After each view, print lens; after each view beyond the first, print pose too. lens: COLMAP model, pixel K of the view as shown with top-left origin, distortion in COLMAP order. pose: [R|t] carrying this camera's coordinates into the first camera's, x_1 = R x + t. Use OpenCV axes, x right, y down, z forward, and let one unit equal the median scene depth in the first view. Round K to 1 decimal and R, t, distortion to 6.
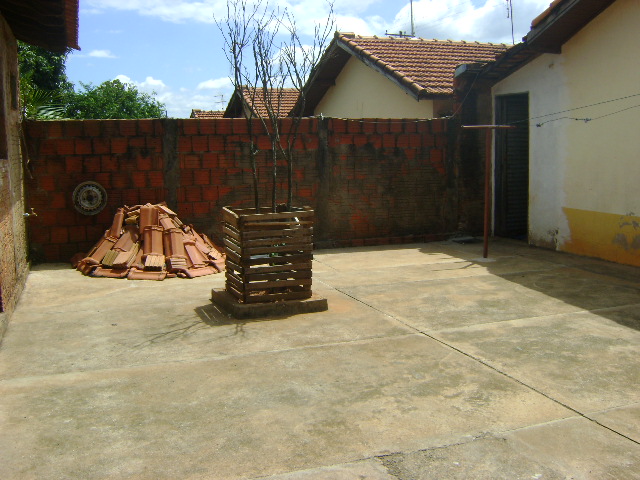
lens RADIAL K [[664.1, 0, 320.0], [0, 664.1, 240.0], [0, 0, 1]] dist [-0.110003, 0.000078]
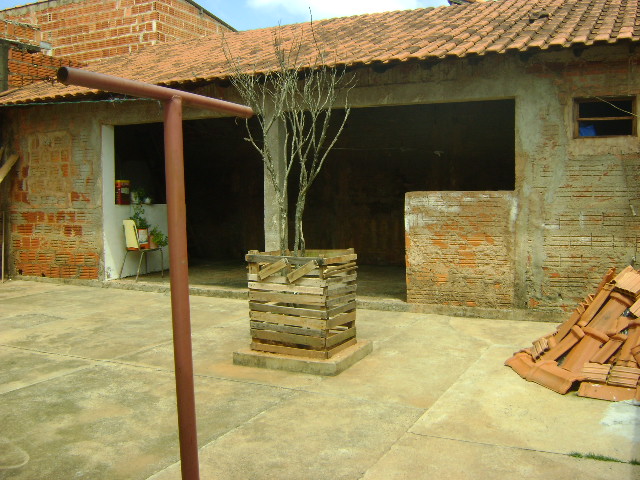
lens RADIAL K [[664.1, 0, 320.0], [0, 664.1, 240.0], [0, 0, 1]] dist [-0.110003, 0.000078]
pose [[-0.727672, 0.064628, -0.682874, 0.703689], [-0.083825, 0.979710, 0.182046, -0.312156], [0.680784, 0.189712, -0.707490, 2.240038]]
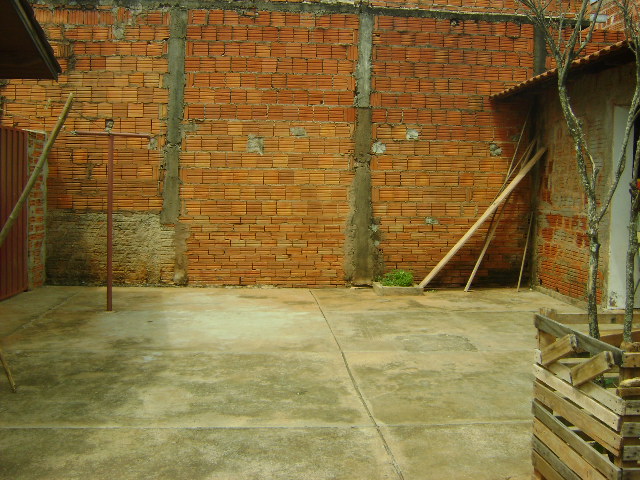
lens RADIAL K [[664.1, 0, 320.0], [0, 664.1, 240.0], [0, 0, 1]] dist [-0.110003, 0.000078]
pose [[-0.962455, -0.024178, 0.270364, 0.017259], [0.035724, 0.976080, 0.214459, -0.278426], [-0.269082, 0.216065, -0.938568, 1.961738]]
